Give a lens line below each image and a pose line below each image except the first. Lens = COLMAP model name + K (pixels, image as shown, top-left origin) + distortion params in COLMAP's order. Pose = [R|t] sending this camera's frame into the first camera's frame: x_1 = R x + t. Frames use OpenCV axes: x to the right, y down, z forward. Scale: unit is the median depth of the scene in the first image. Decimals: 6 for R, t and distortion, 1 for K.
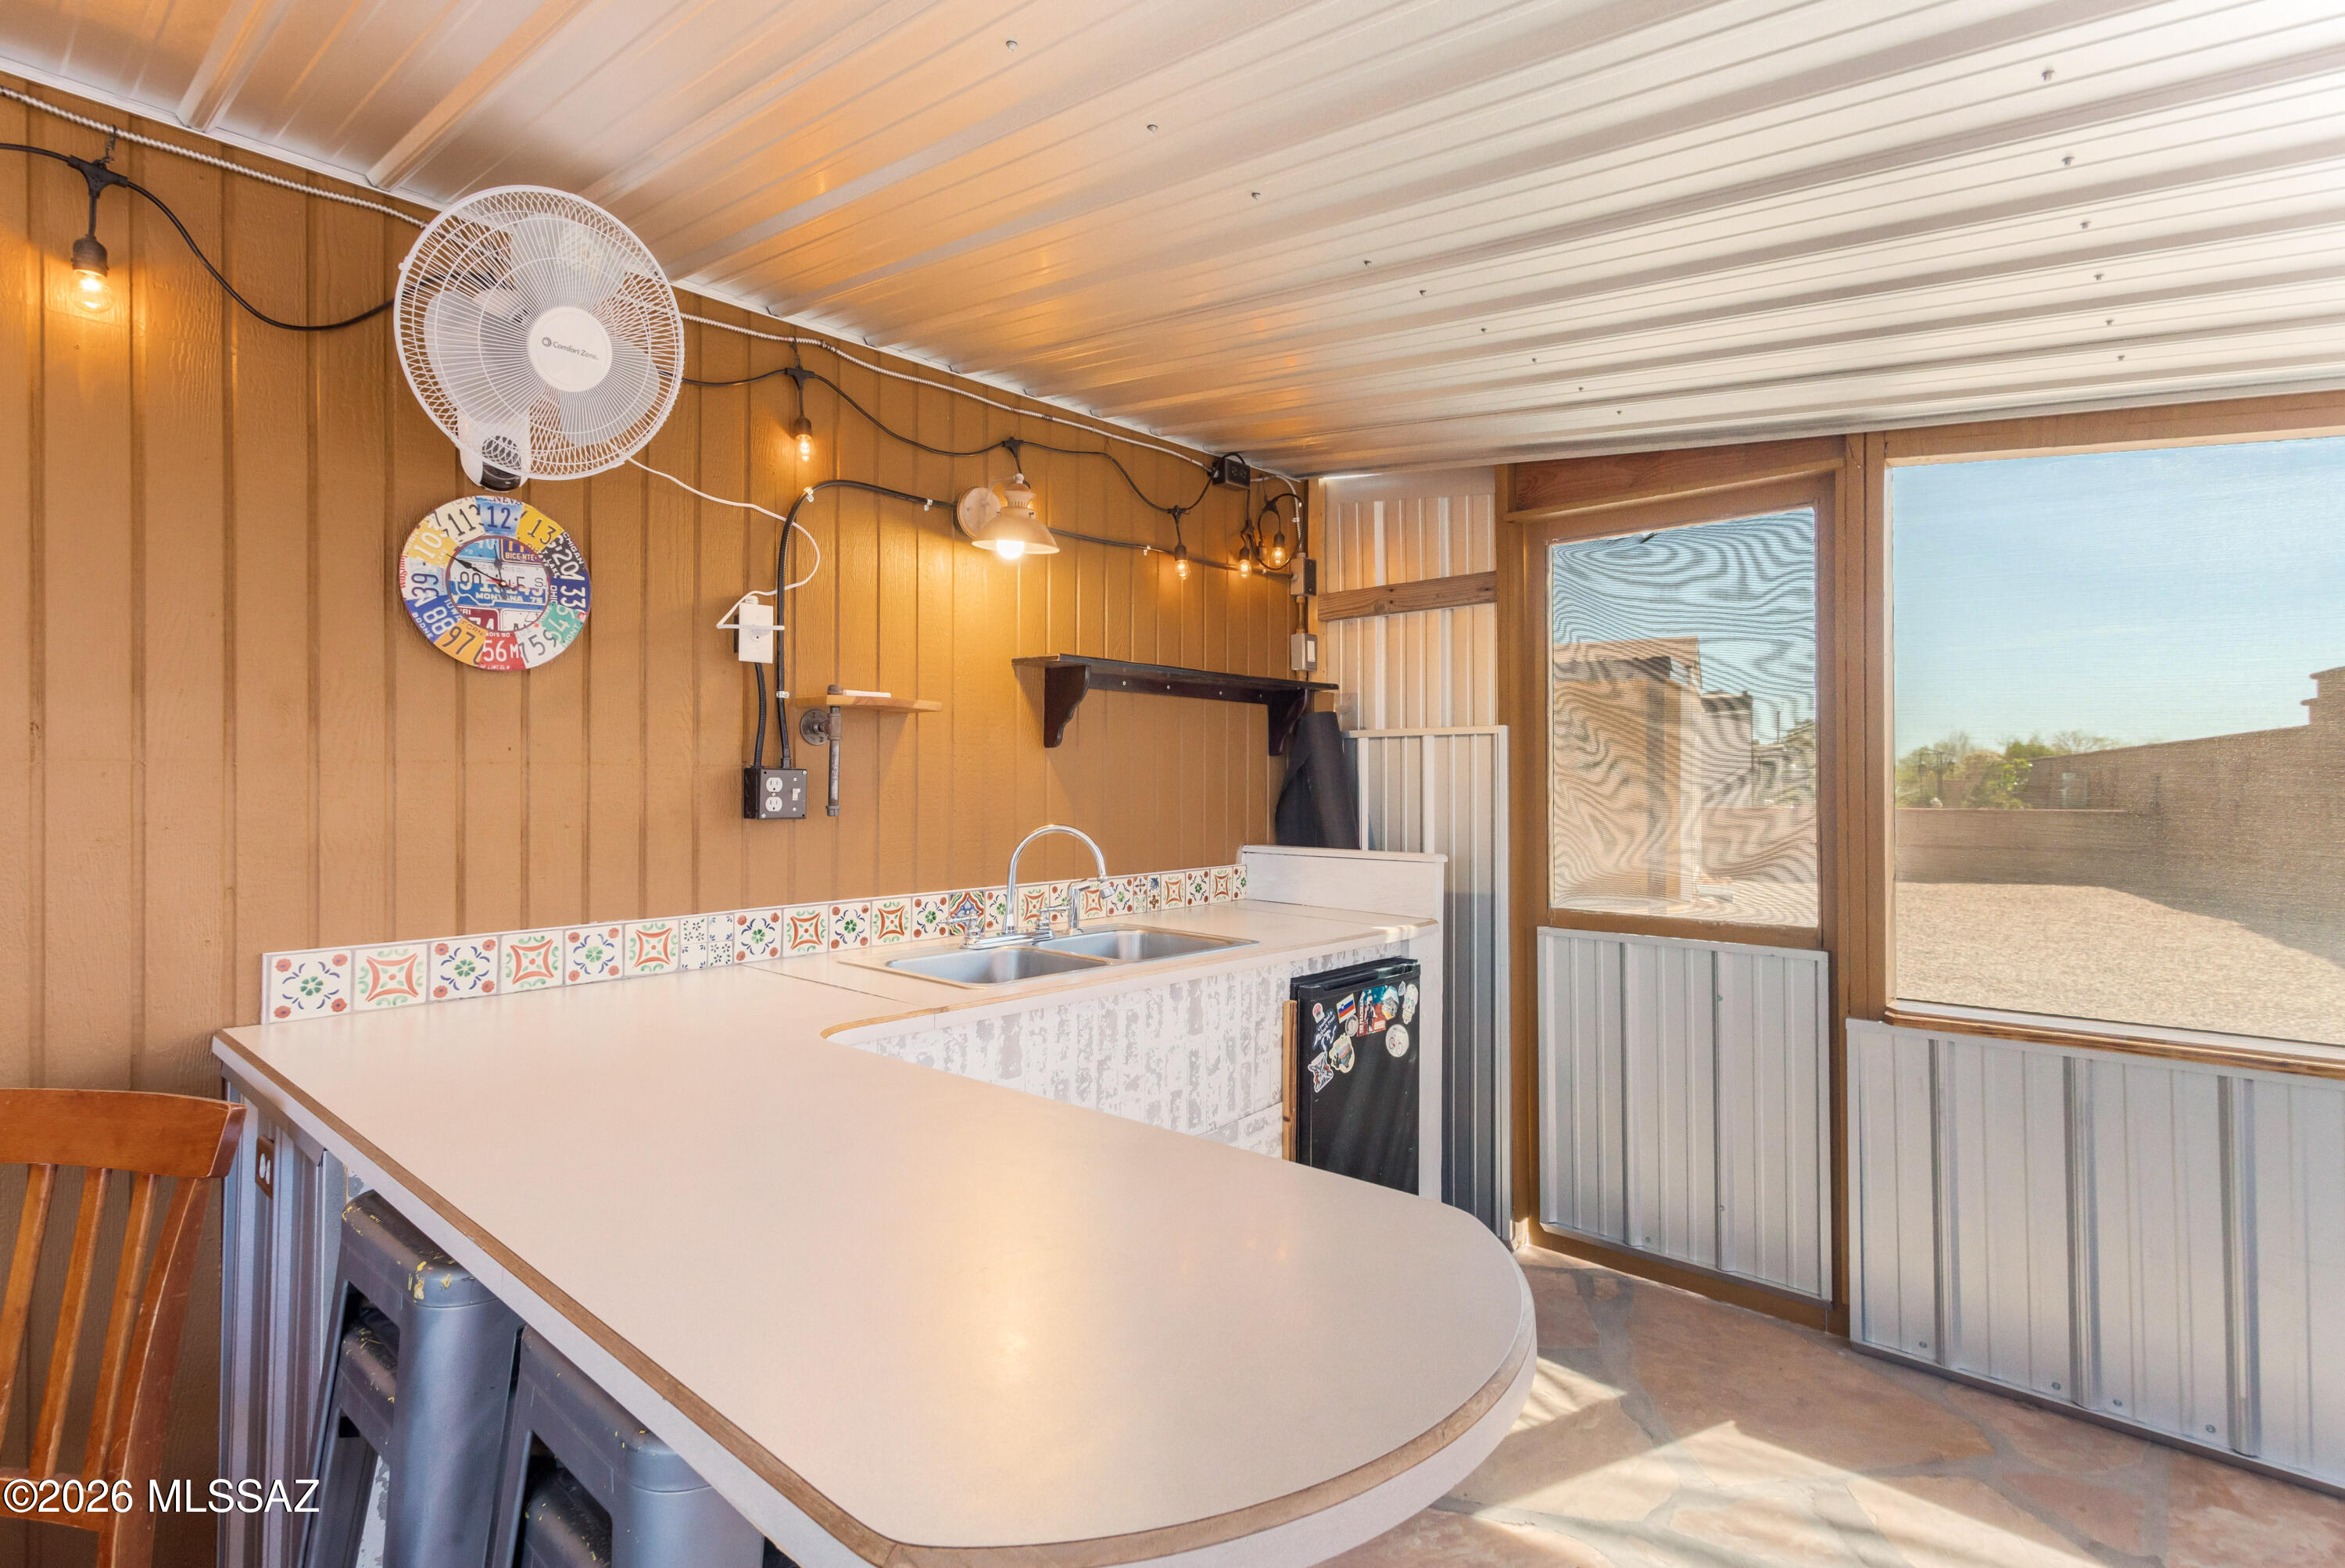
lens RADIAL K [[1129.3, 0, 1181.0], [0, 1129.3, 771.0], [0, 0, 1]] dist [-0.006915, 0.002215]
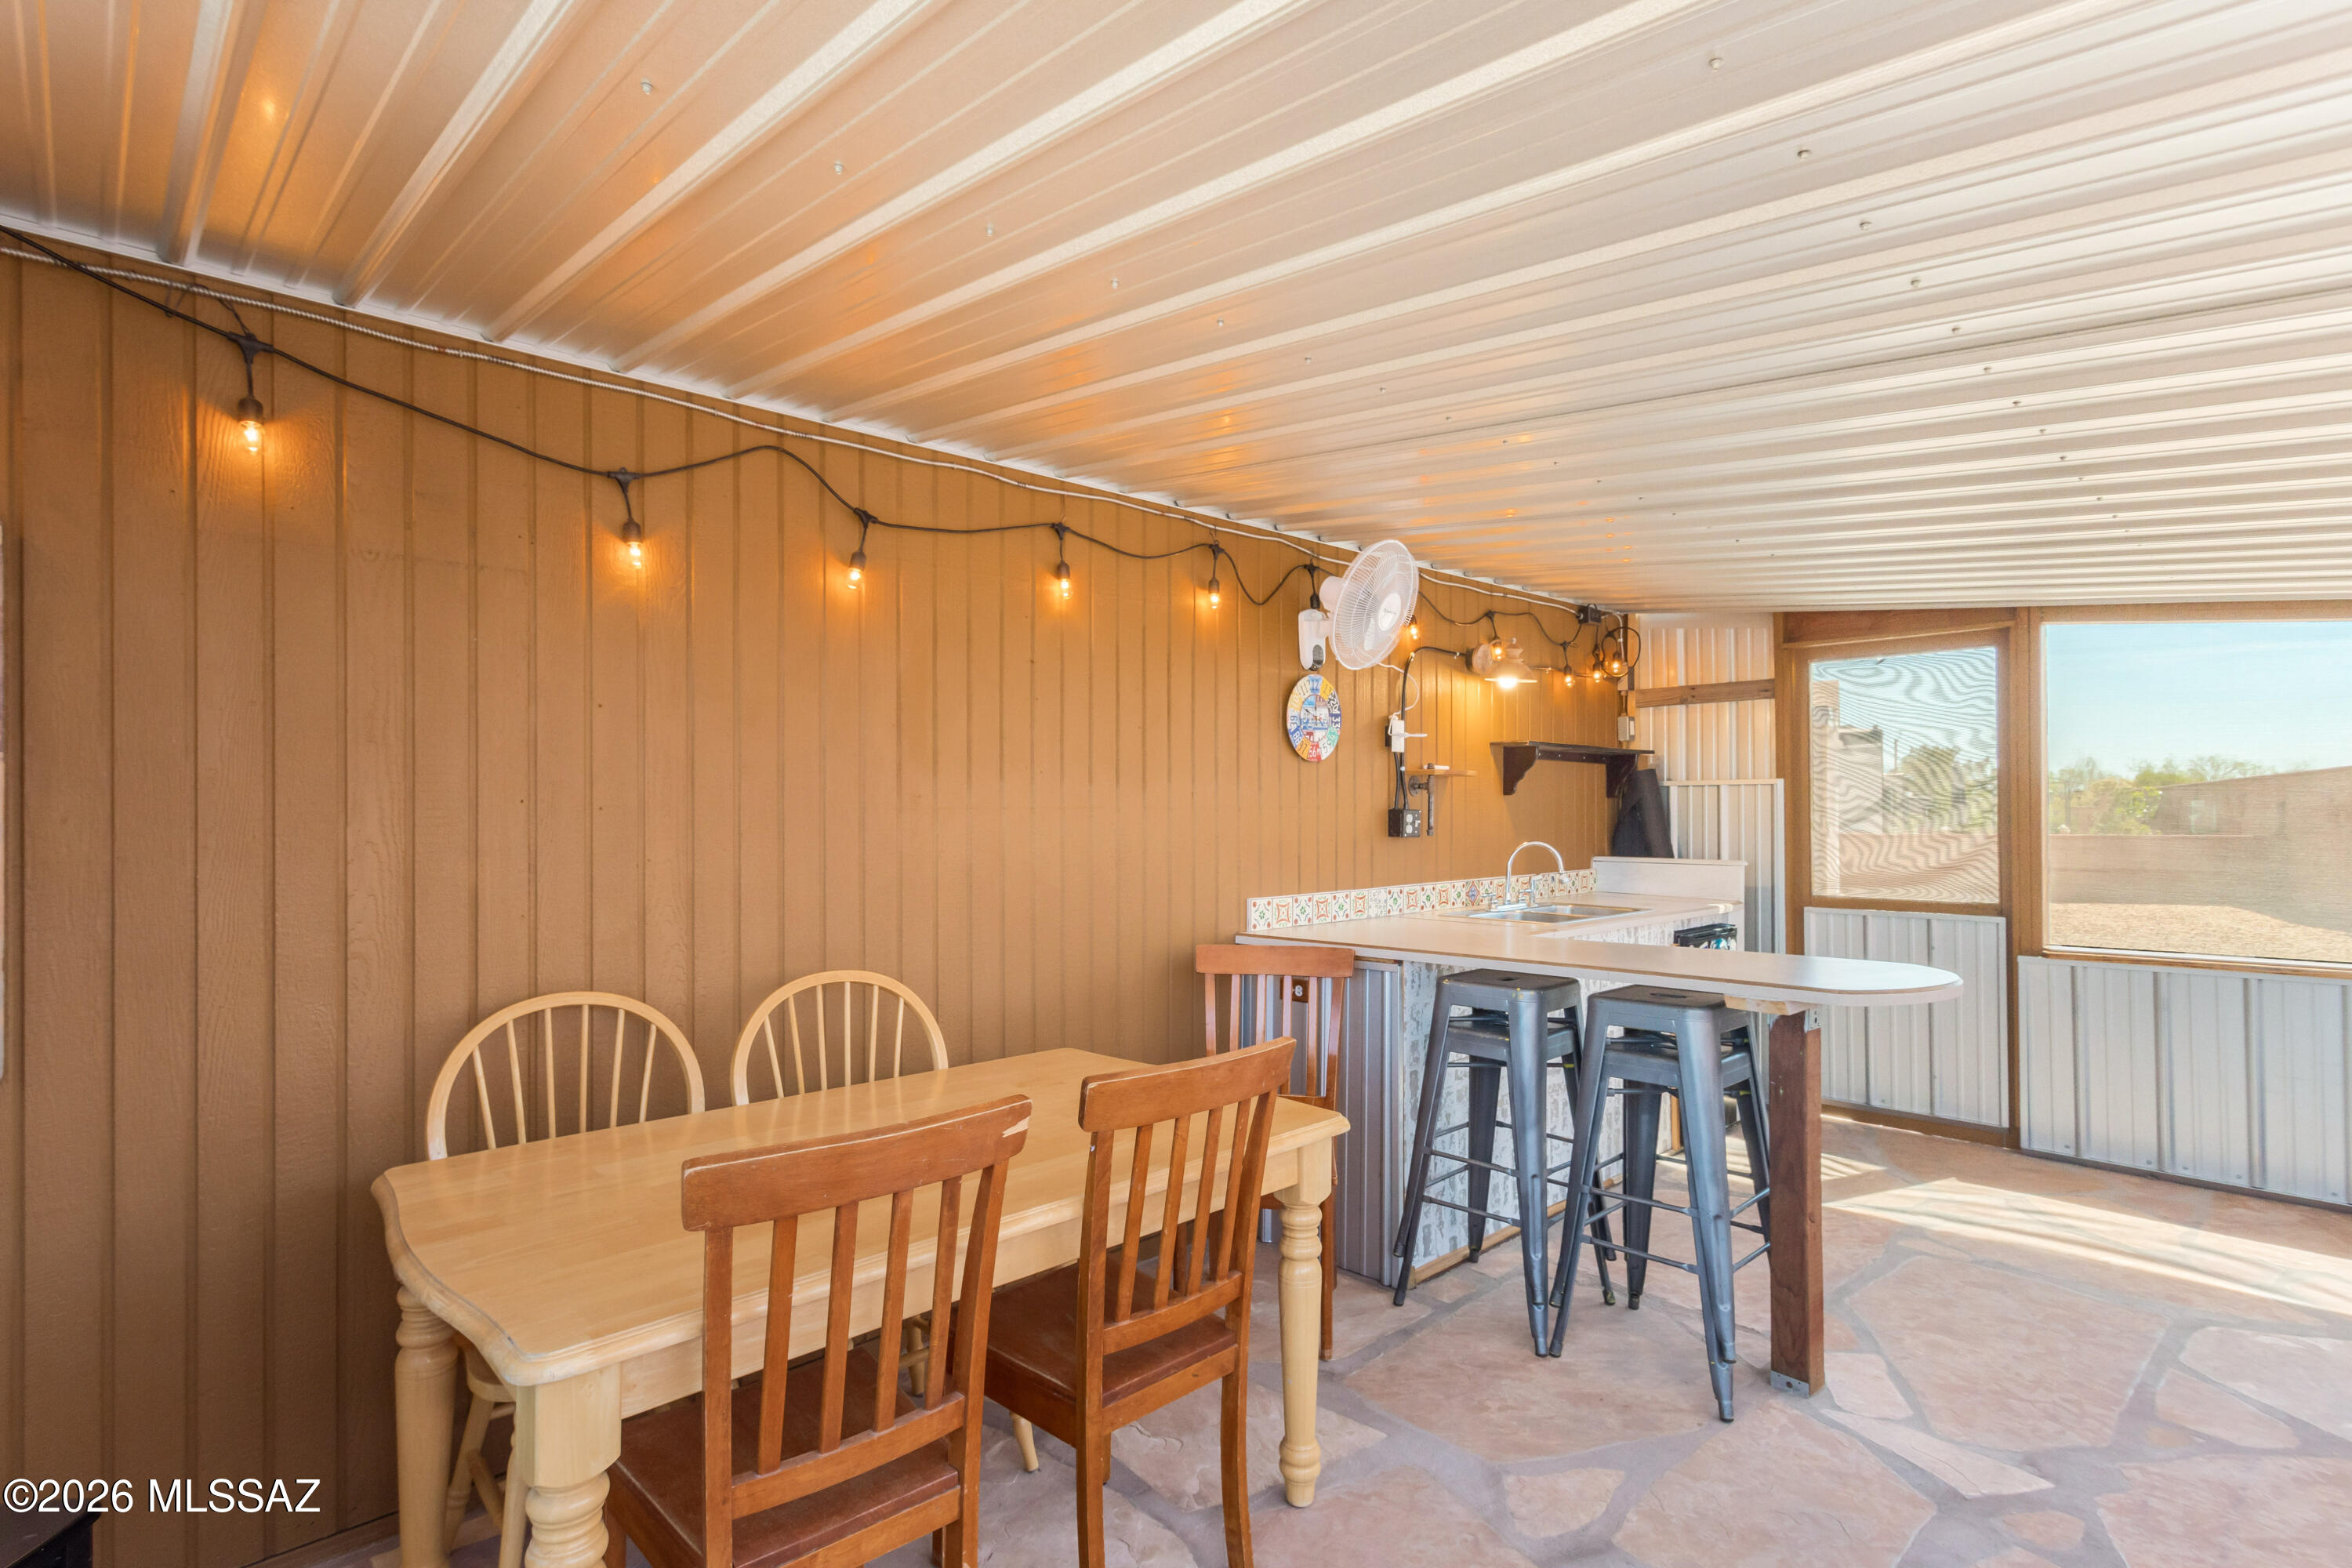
lens RADIAL K [[1132.7, 0, 1165.4], [0, 1132.7, 803.2], [0, 0, 1]] dist [-0.006915, 0.002215]
pose [[0.996808, -0.003419, -0.079769, -0.497316], [0.003689, 0.999988, 0.003236, -0.016712], [0.079757, -0.003520, 0.996808, -0.714633]]
